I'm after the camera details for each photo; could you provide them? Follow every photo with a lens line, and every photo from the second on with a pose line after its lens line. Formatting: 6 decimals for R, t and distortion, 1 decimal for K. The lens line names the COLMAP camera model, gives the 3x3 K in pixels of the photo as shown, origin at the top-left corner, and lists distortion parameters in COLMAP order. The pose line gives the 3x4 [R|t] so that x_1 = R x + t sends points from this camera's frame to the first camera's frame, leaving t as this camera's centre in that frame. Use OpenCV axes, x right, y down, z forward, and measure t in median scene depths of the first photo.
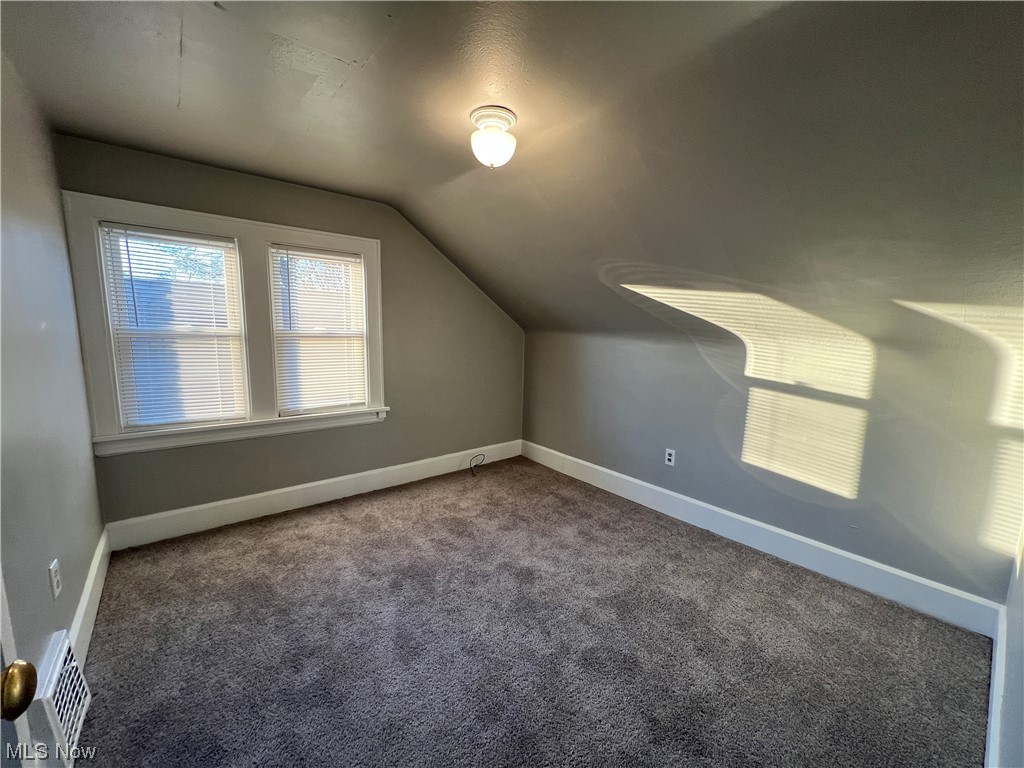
lens RADIAL K [[409.2, 0, 513.8], [0, 409.2, 383.5], [0, 0, 1]] dist [-0.002573, 0.001359]
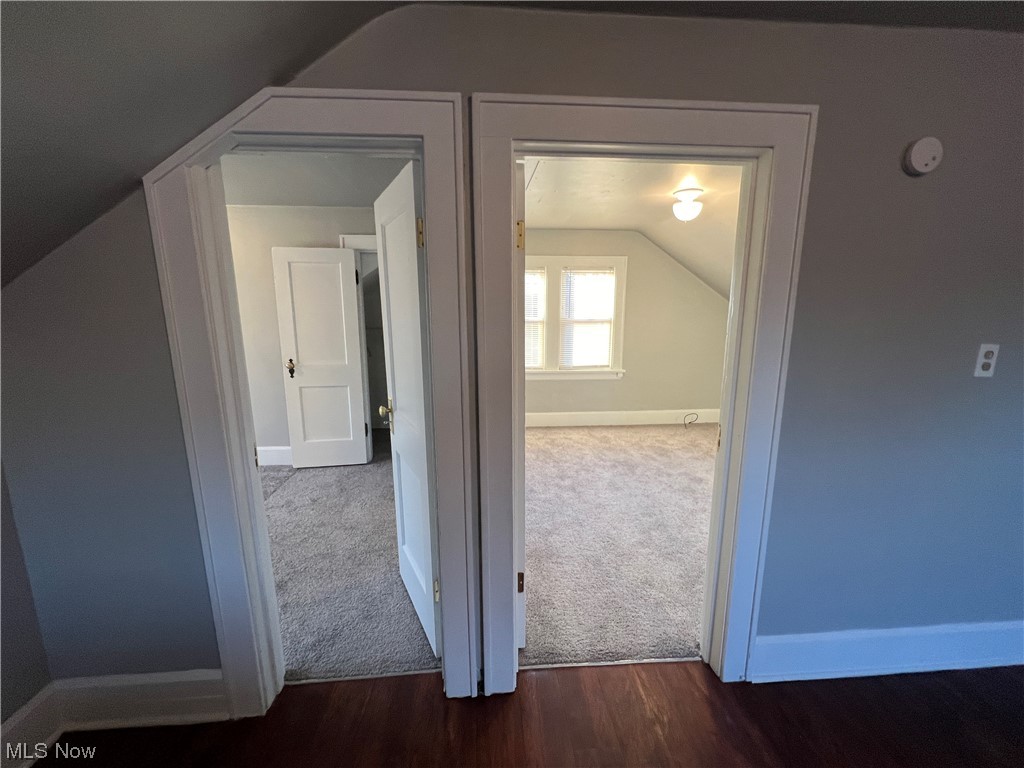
lens RADIAL K [[409.2, 0, 509.5], [0, 409.2, 388.0], [0, 0, 1]] dist [-0.002573, 0.001359]
pose [[0.809007, 0.090986, -0.580714, 0.268304], [-0.061587, 0.995630, 0.070197, 0.055434], [0.584563, -0.021026, 0.811076, -0.534245]]
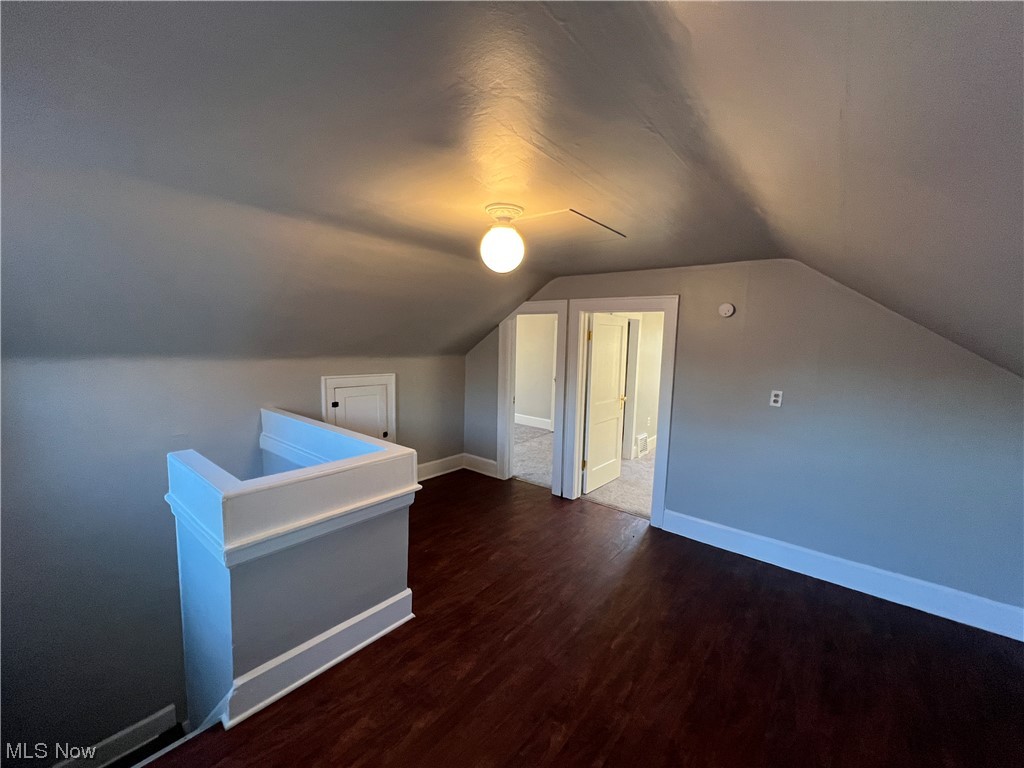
lens RADIAL K [[409.2, 0, 513.0], [0, 409.2, 383.3], [0, 0, 1]] dist [-0.002573, 0.001359]
pose [[0.190087, 0.099373, -0.976725, 3.862022], [-0.149061, 0.986252, 0.071333, -0.101944], [0.970385, 0.132033, 0.202286, -0.948426]]
